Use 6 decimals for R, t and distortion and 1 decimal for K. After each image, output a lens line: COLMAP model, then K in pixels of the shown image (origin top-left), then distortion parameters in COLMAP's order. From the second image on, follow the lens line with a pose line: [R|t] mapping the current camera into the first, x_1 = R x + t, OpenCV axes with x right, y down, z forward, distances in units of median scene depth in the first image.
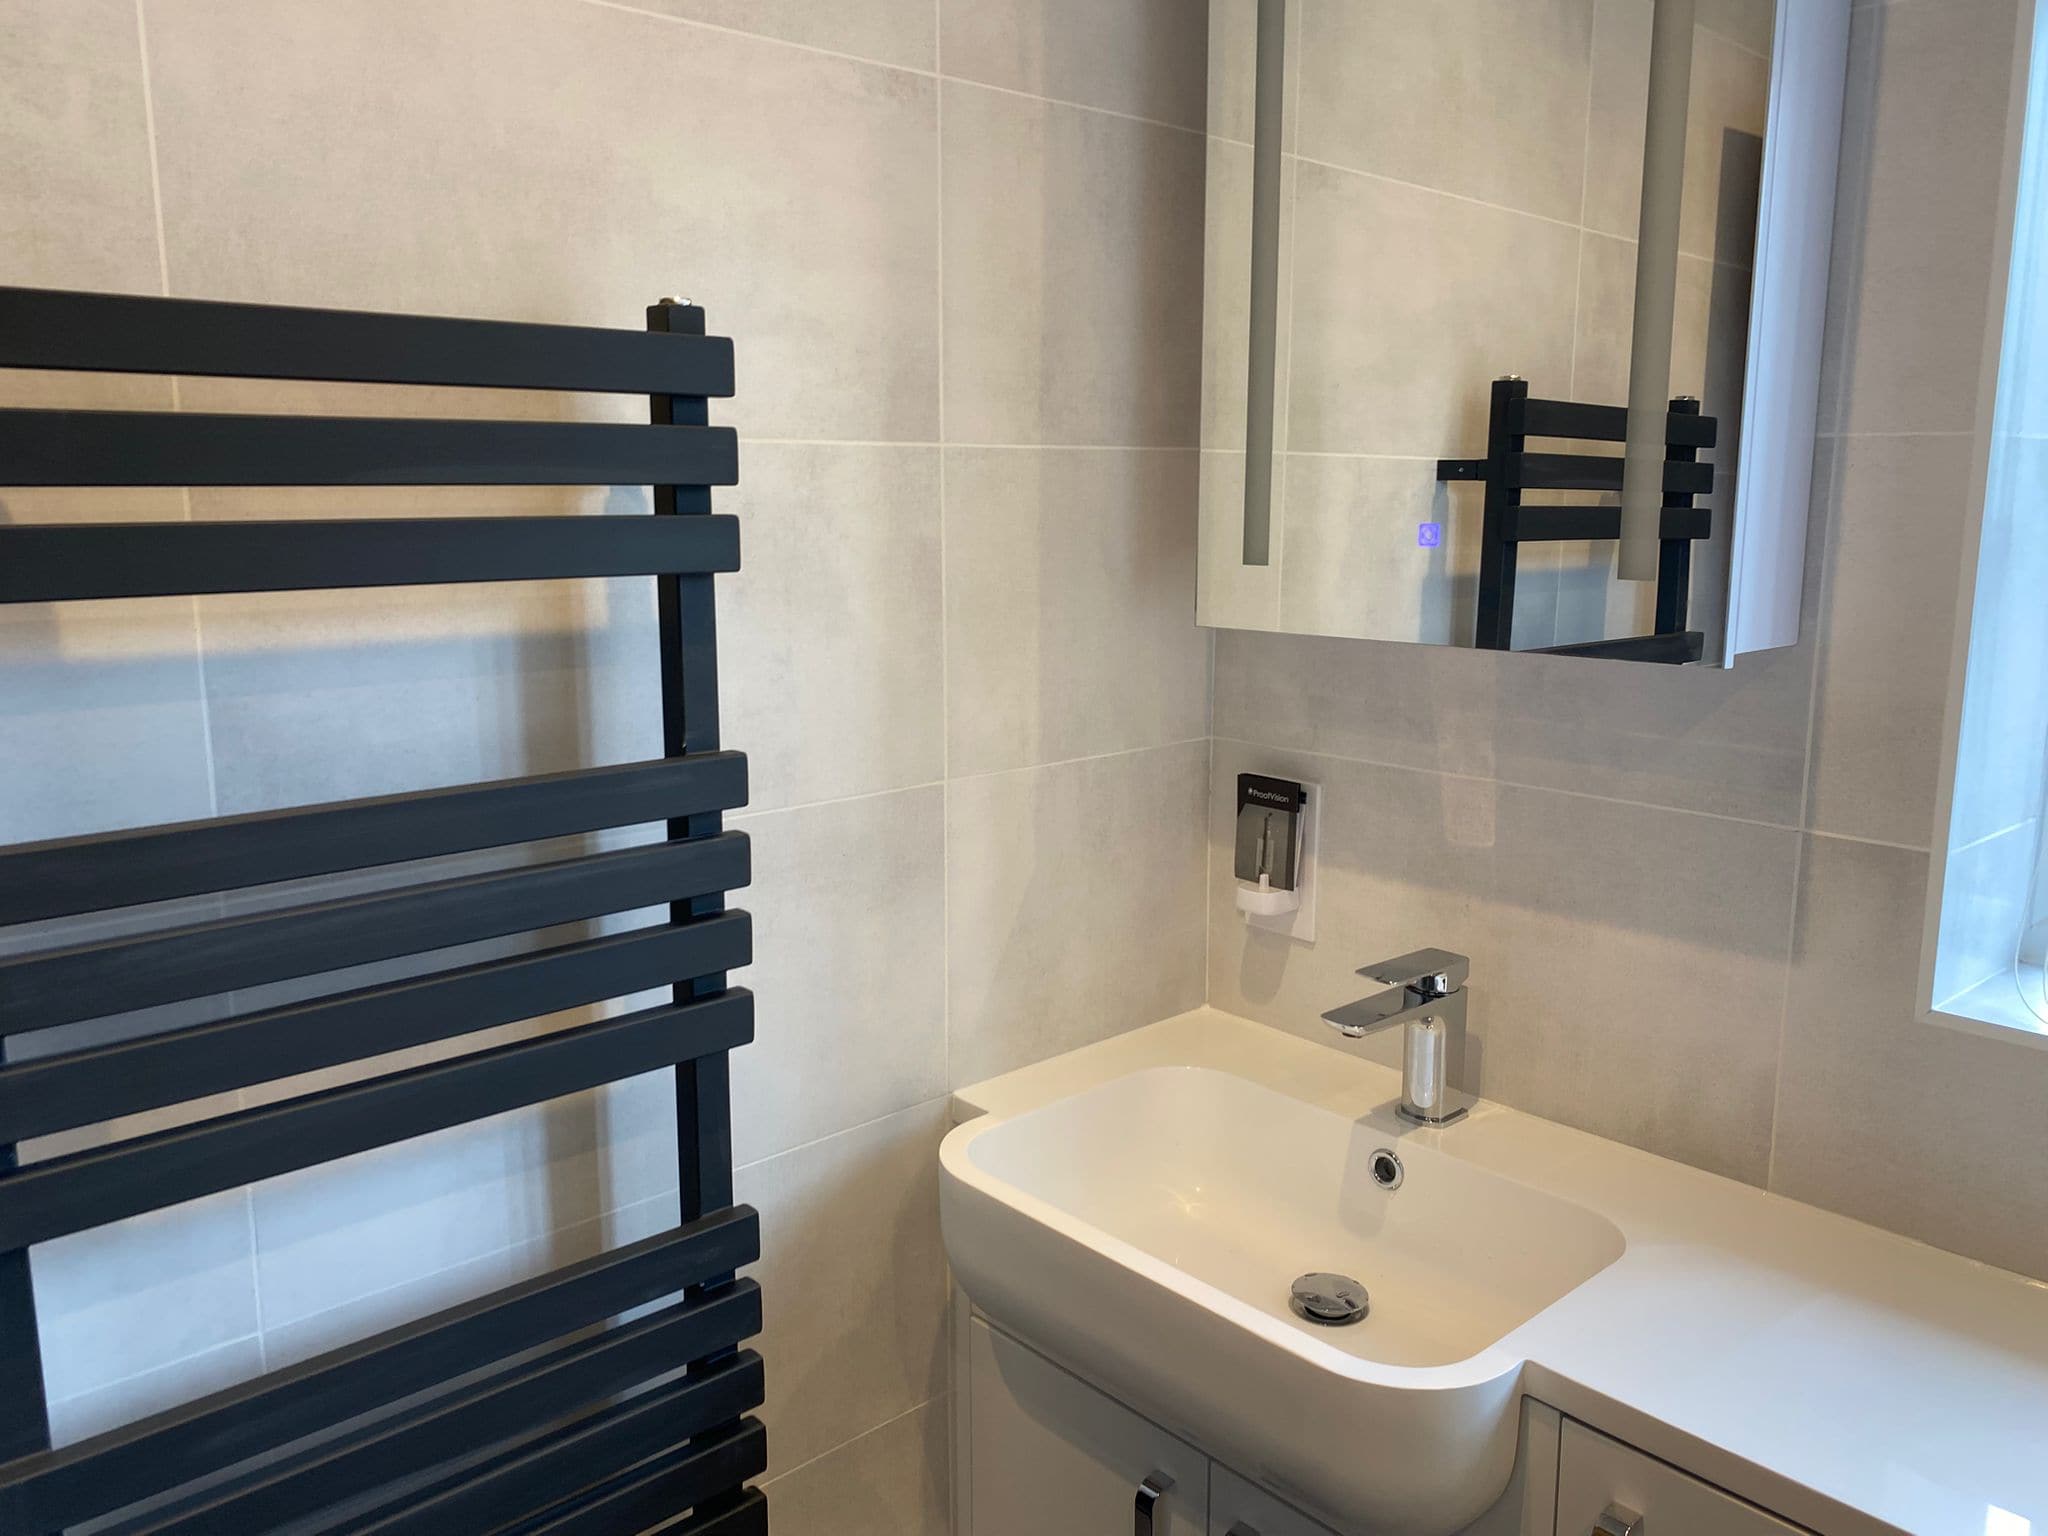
lens RADIAL K [[1548.3, 0, 1036.9], [0, 1548.3, 752.2], [0, 0, 1]] dist [0.129808, -0.298756]
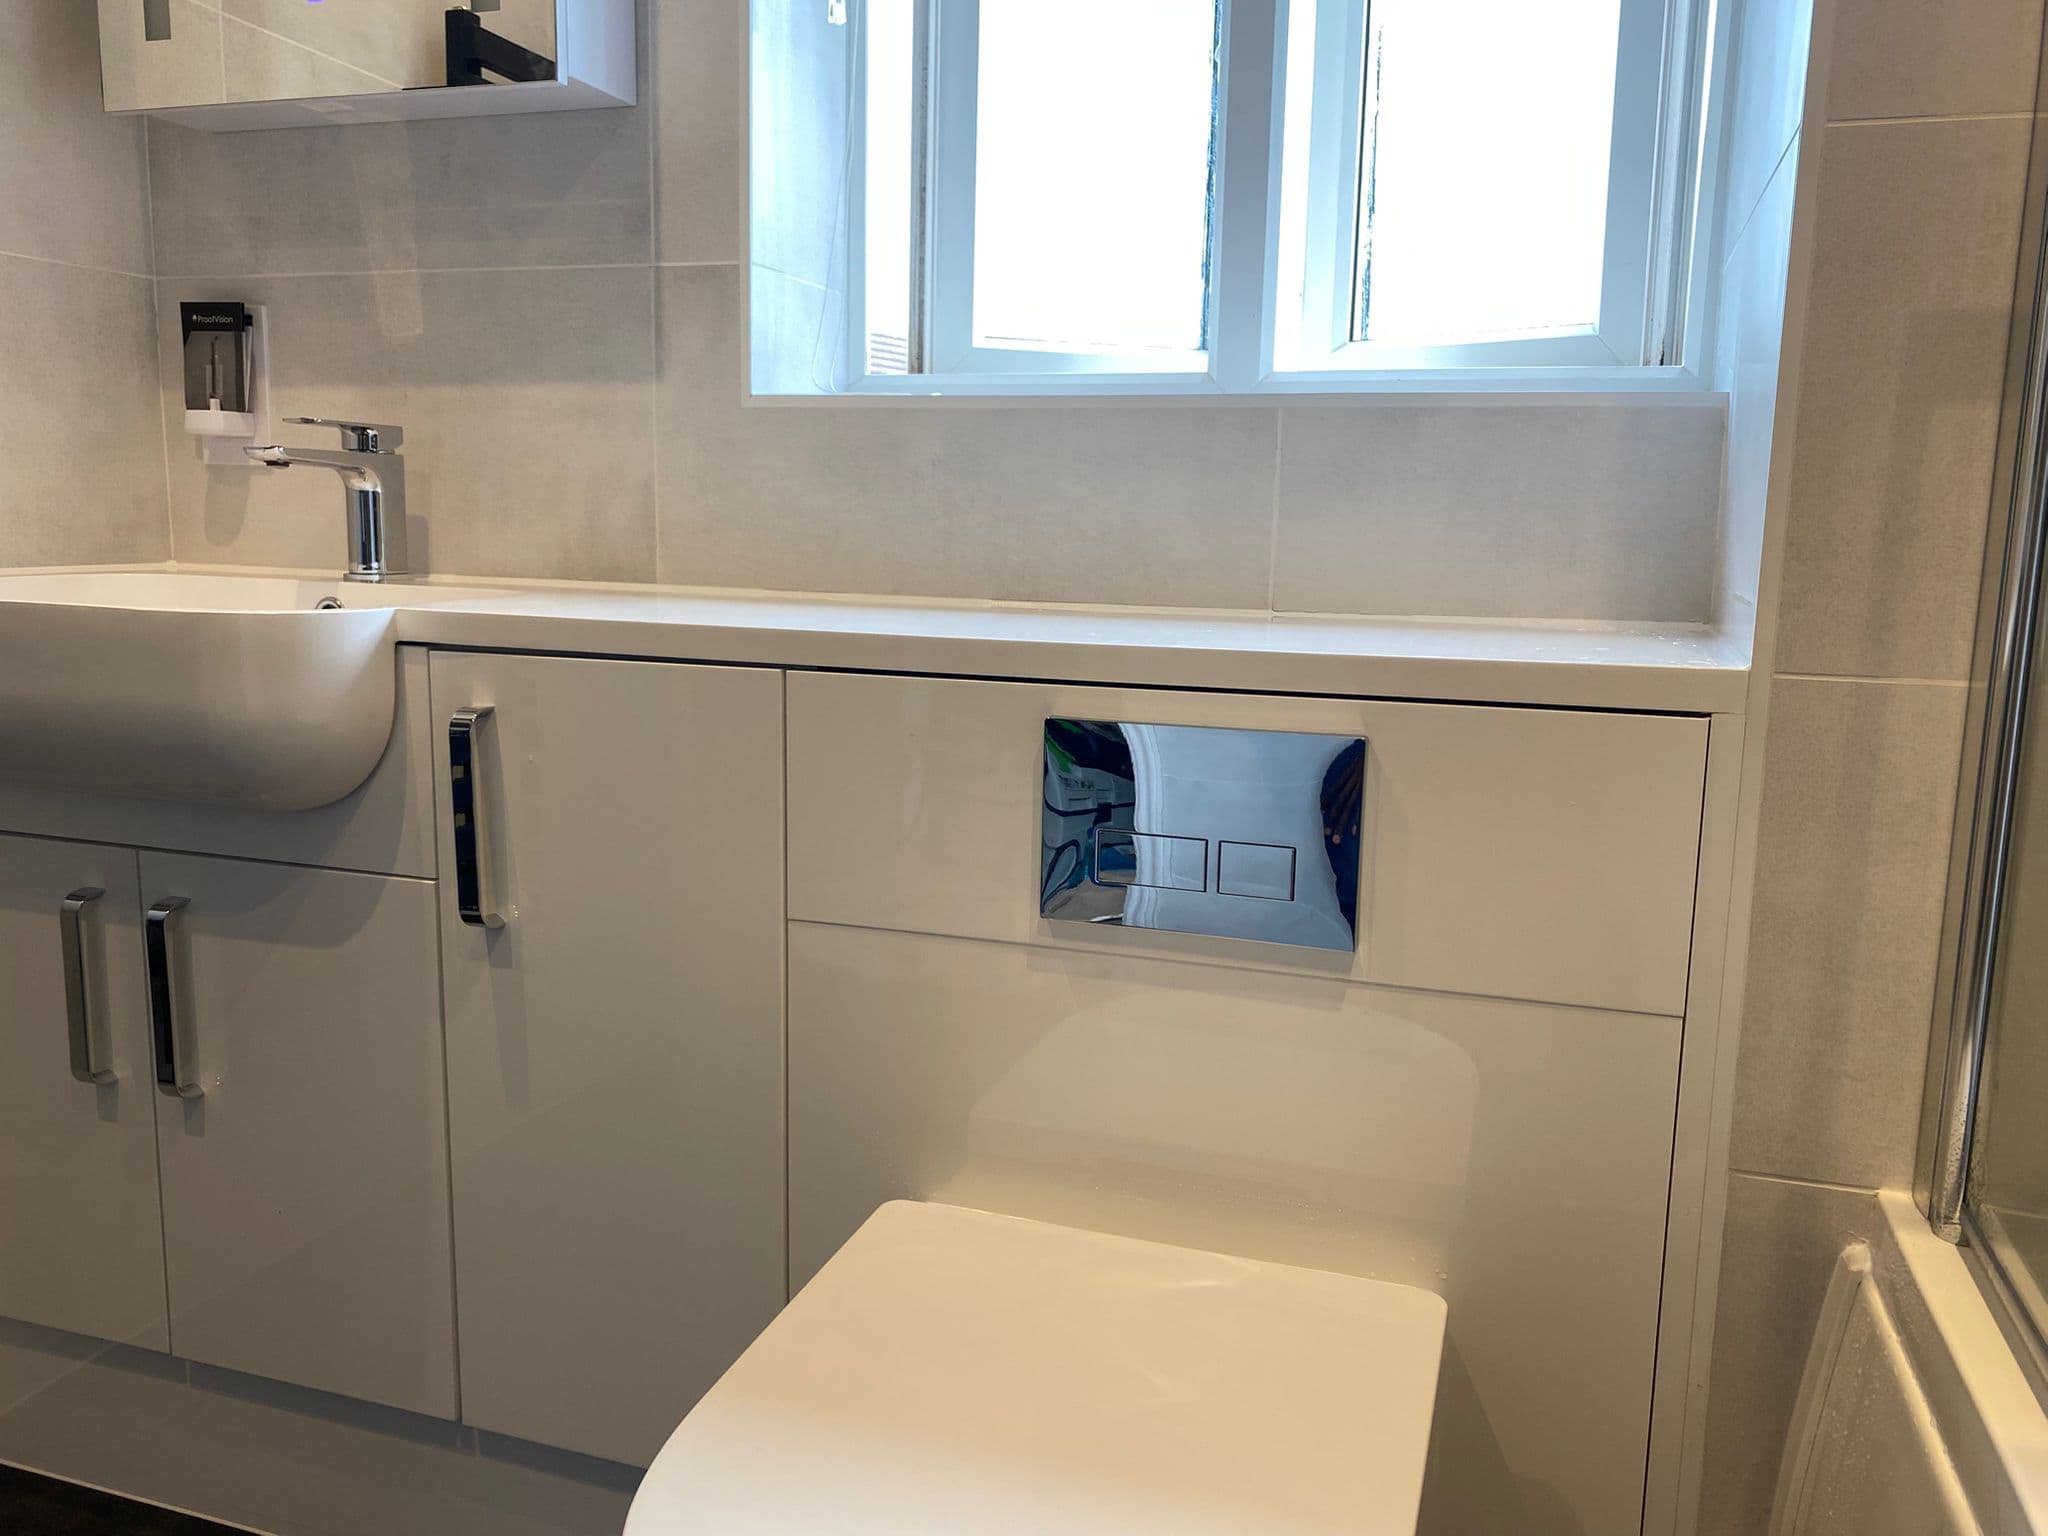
lens RADIAL K [[1573.9, 0, 1039.3], [0, 1573.9, 754.9], [0, 0, 1]] dist [-0.002808, 0.007121]
pose [[0.871838, -0.055987, 0.486584, 0.114689], [0.063135, 0.998004, 0.001711, 0.381614], [-0.485709, 0.029229, 0.873632, -0.170258]]
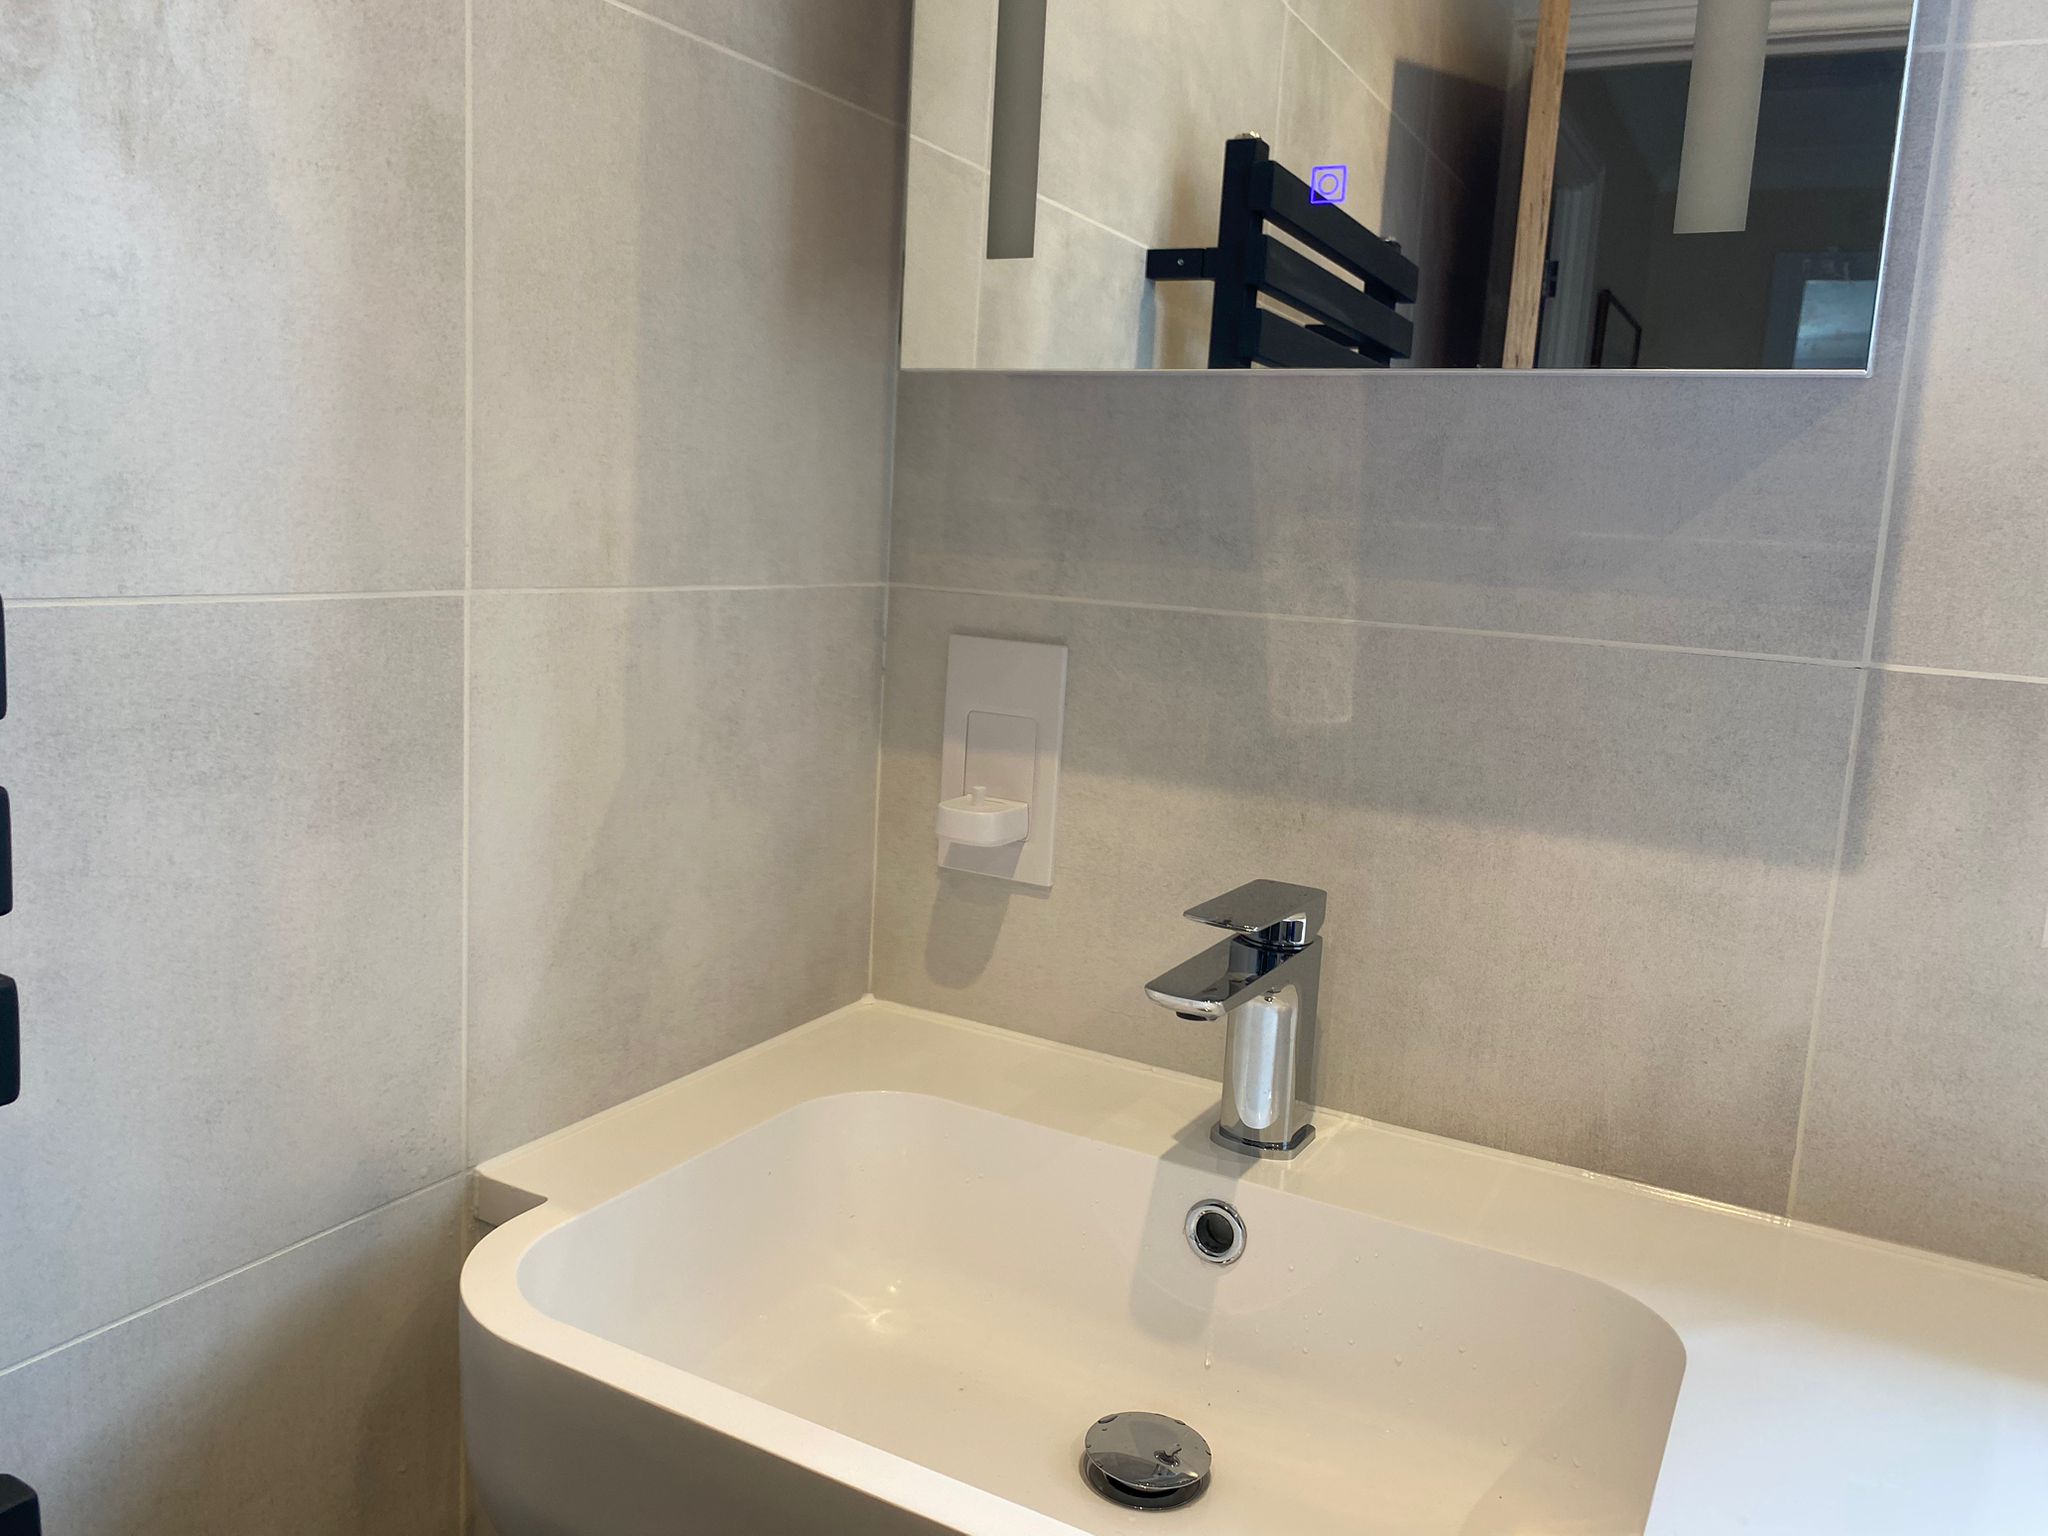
lens RADIAL K [[1540.1, 0, 1016.4], [0, 1540.1, 749.6], [0, 0, 1]] dist [0.055237, -0.088305]
pose [[0.947423, 0.003489, 0.319965, -0.049890], [0.000983, 0.999904, -0.013814, 0.080172], [-0.319983, 0.013402, 0.947329, 0.426804]]
